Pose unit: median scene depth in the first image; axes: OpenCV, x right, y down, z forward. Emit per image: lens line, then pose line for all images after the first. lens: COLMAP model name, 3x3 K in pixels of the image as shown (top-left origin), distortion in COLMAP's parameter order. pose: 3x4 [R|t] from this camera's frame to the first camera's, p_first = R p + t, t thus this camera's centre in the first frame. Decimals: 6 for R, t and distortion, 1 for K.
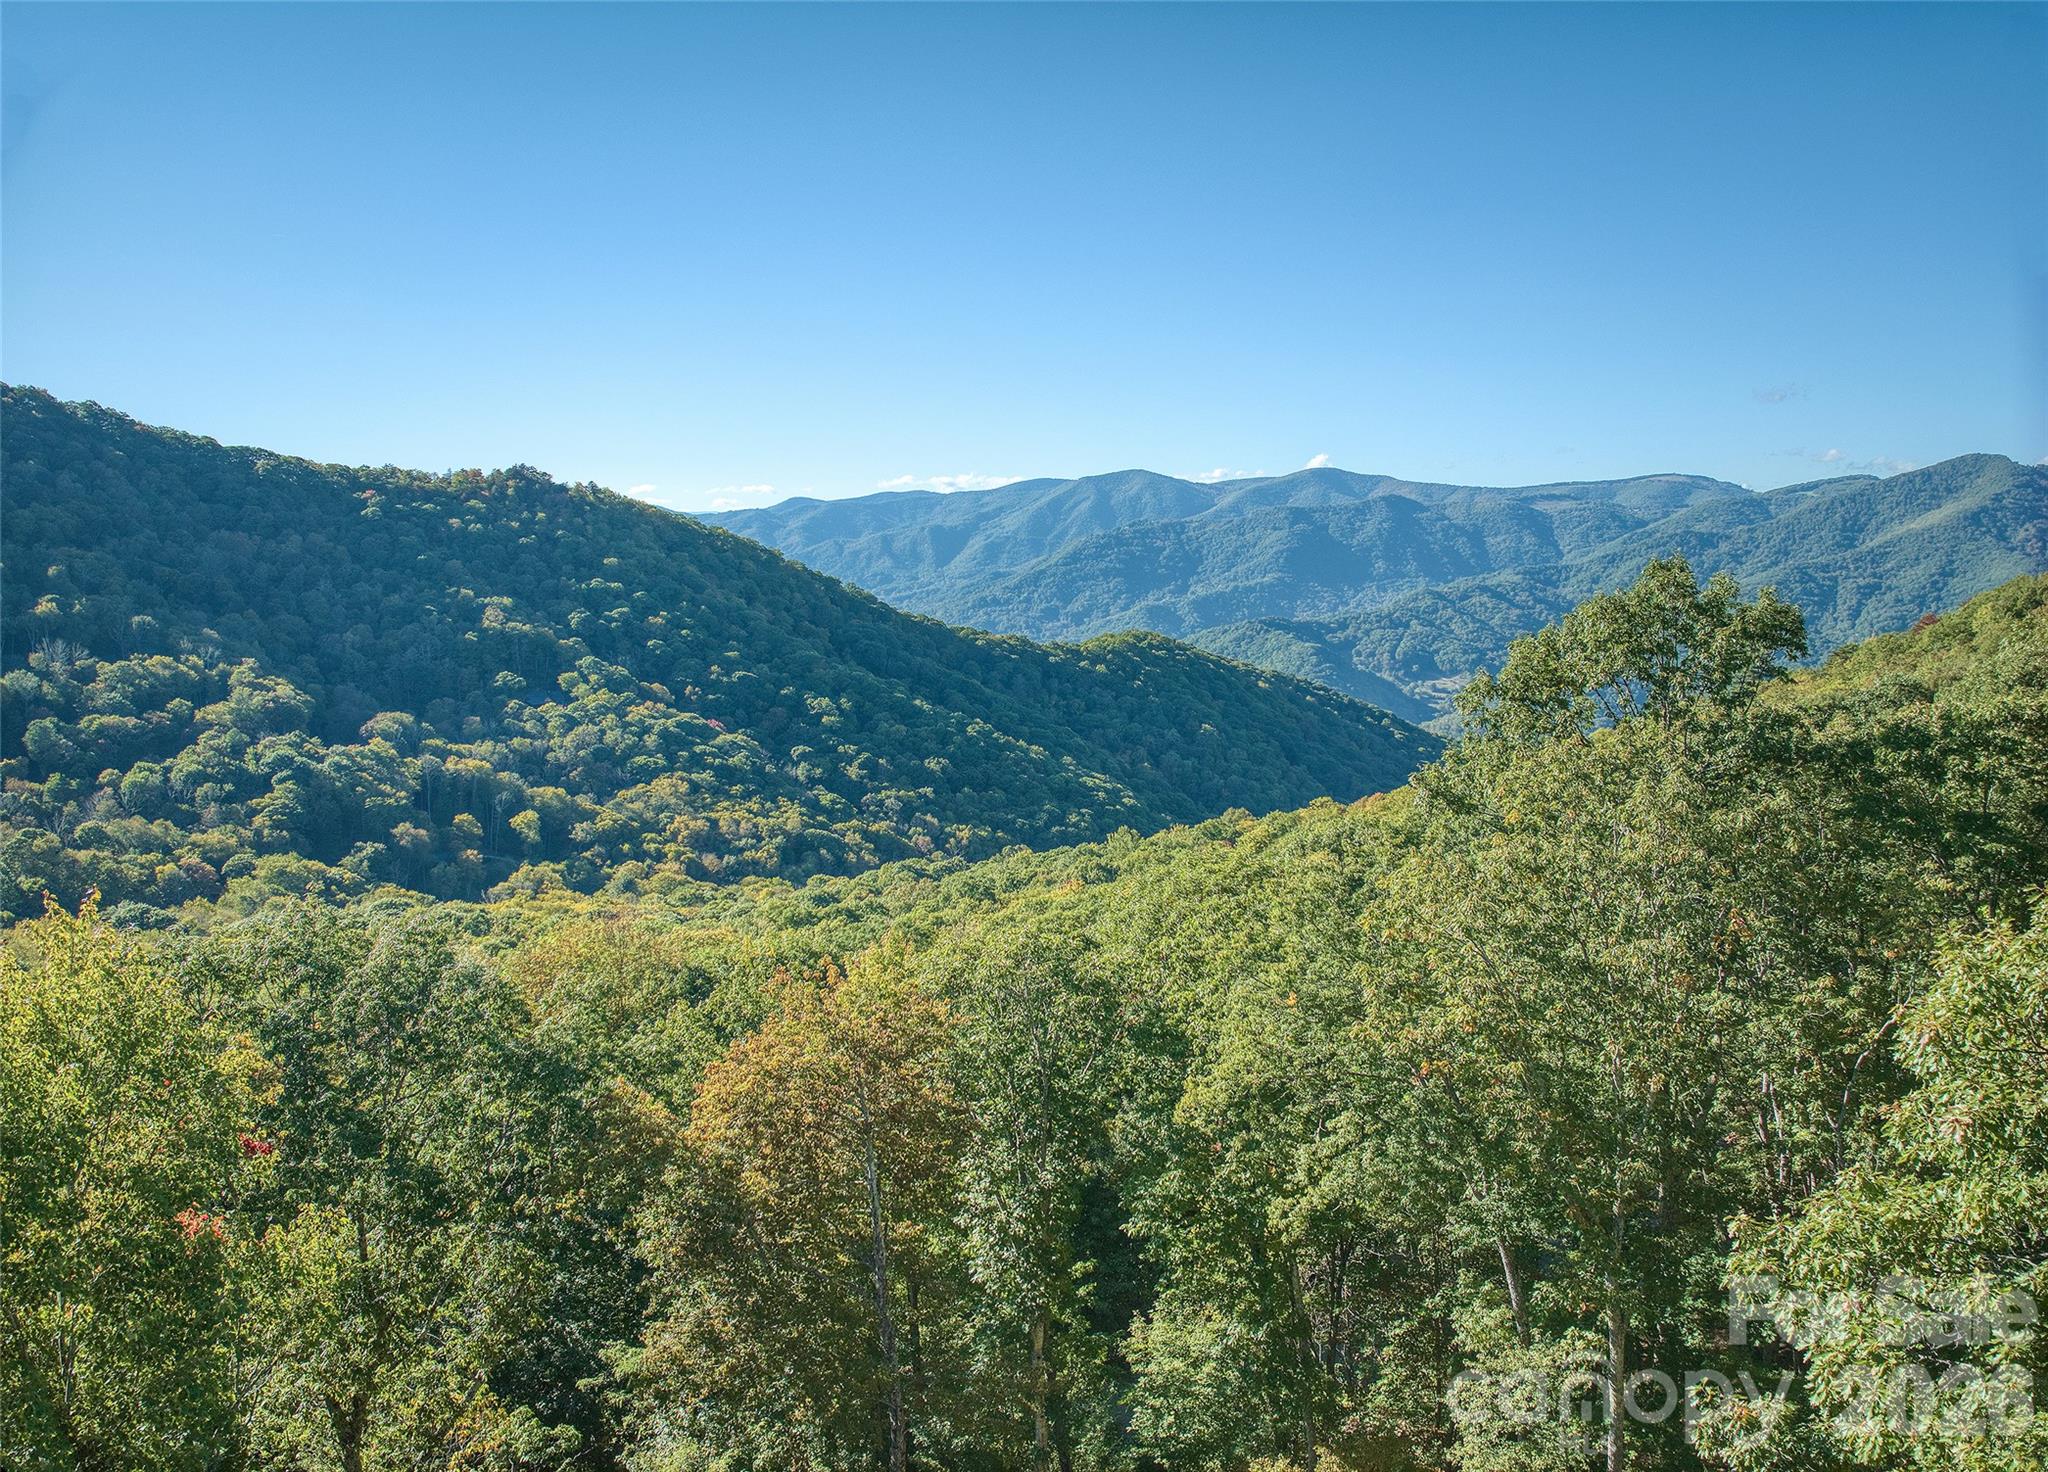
lens RADIAL K [[1457.7, 0, 1034.0], [0, 1457.7, 740.8], [0, 0, 1]] dist [-0.091848, -0.030363]
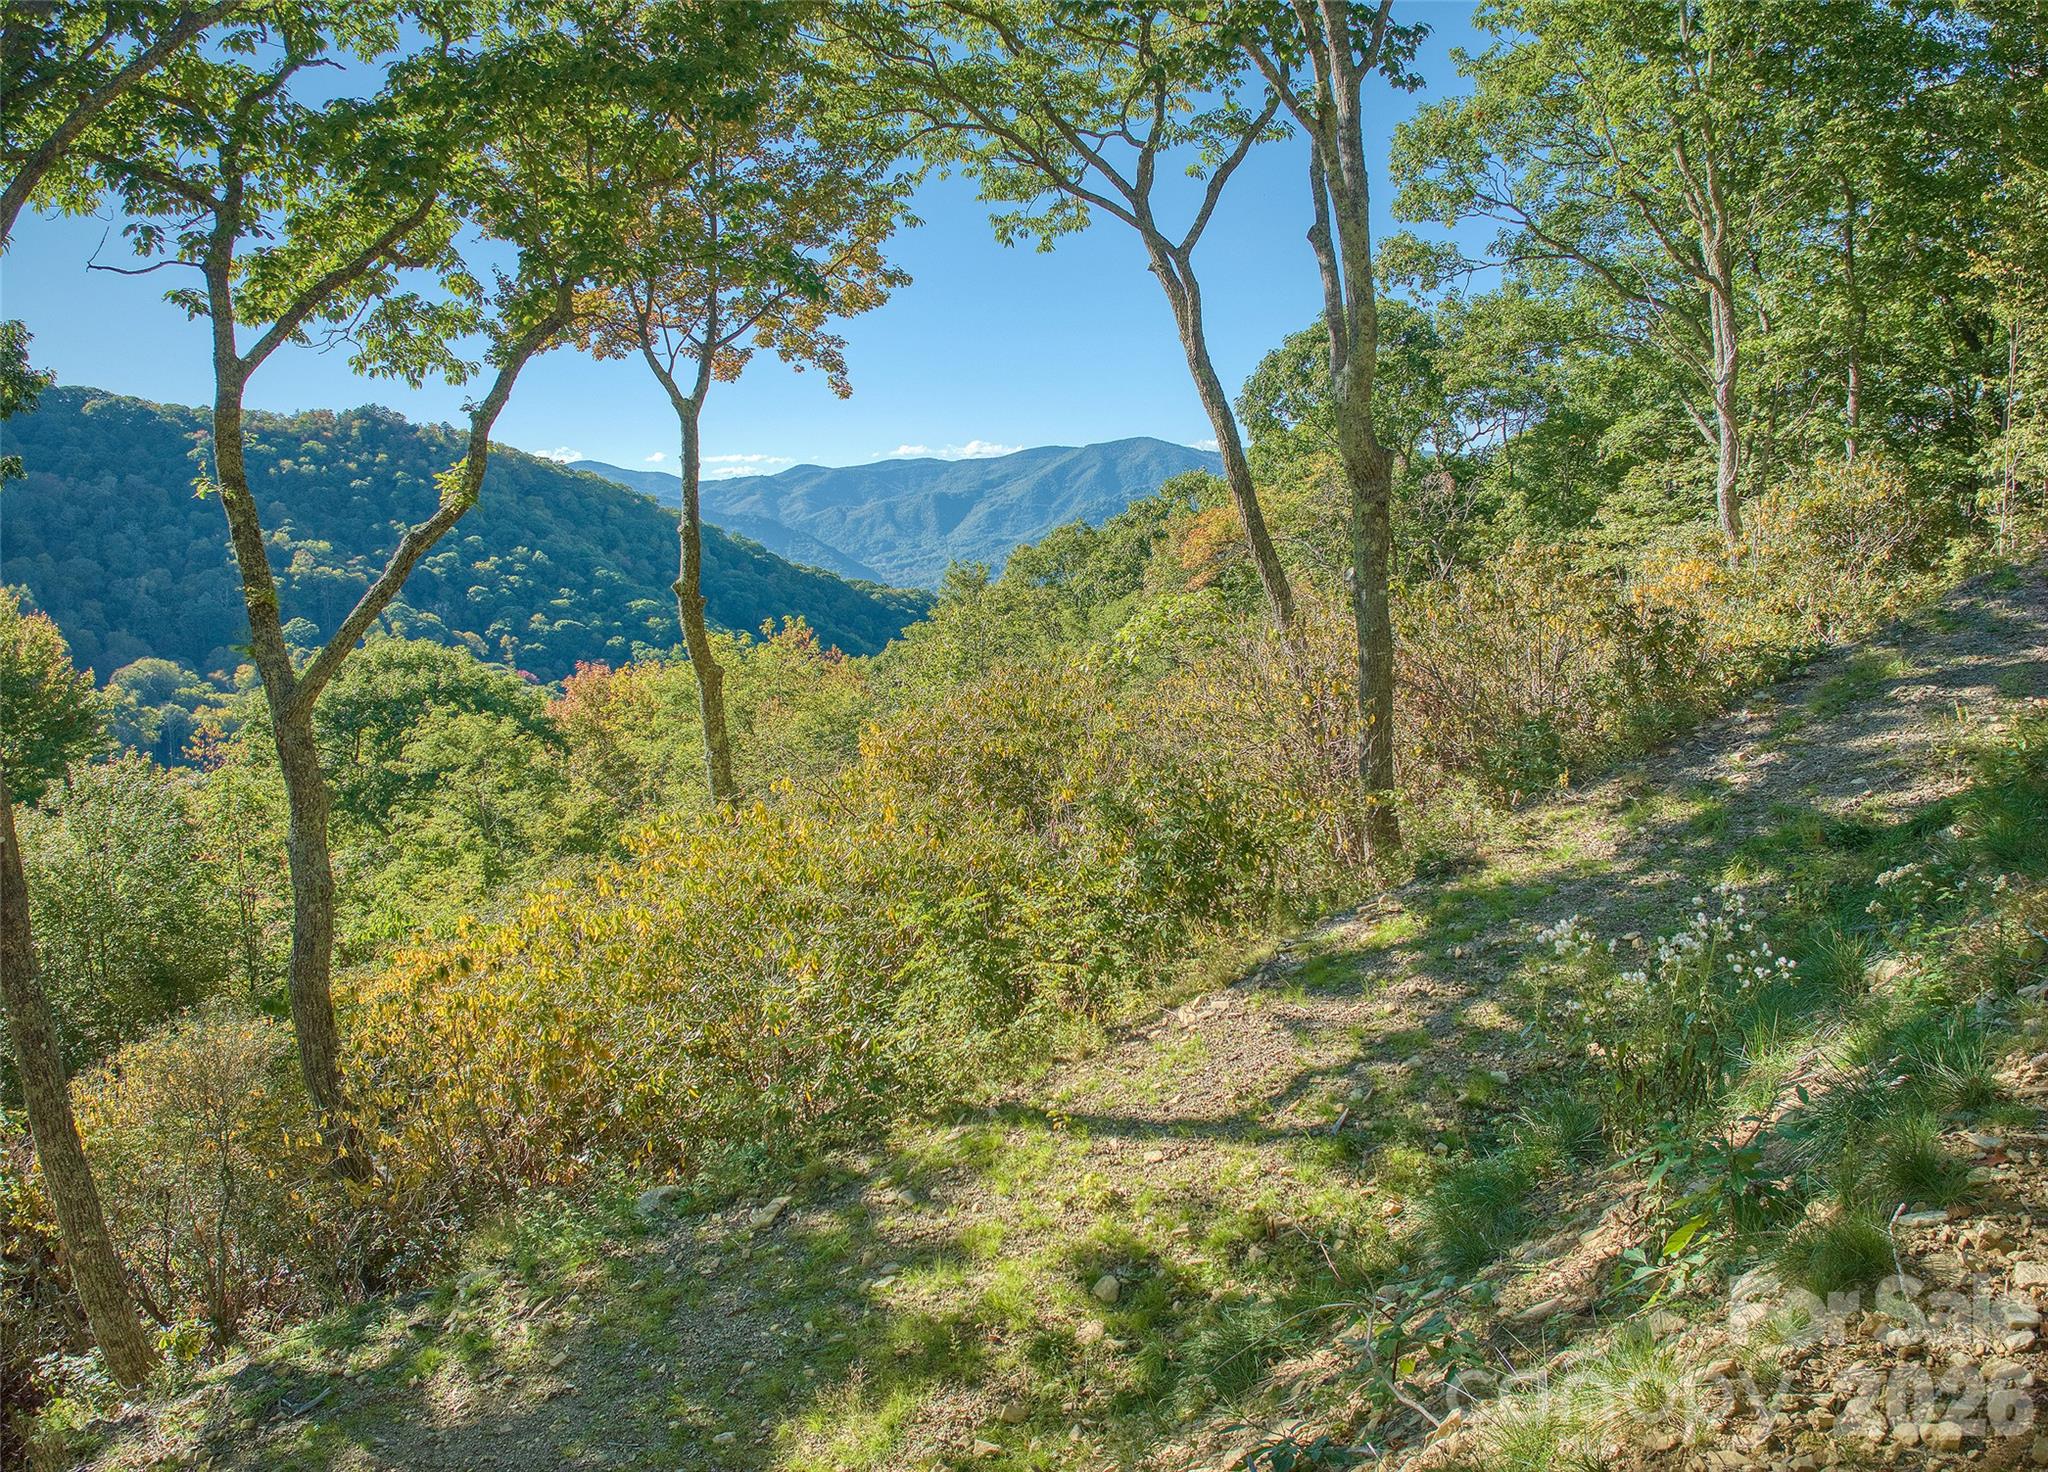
lens RADIAL K [[1457.7, 0, 1034.0], [0, 1457.7, 740.8], [0, 0, 1]] dist [-0.091848, -0.030363]
pose [[0.999872, 0.006571, -0.014617, 0.098626], [-0.006287, 0.999793, 0.019353, 0.008425], [0.014741, -0.019258, 0.999706, 0.073039]]
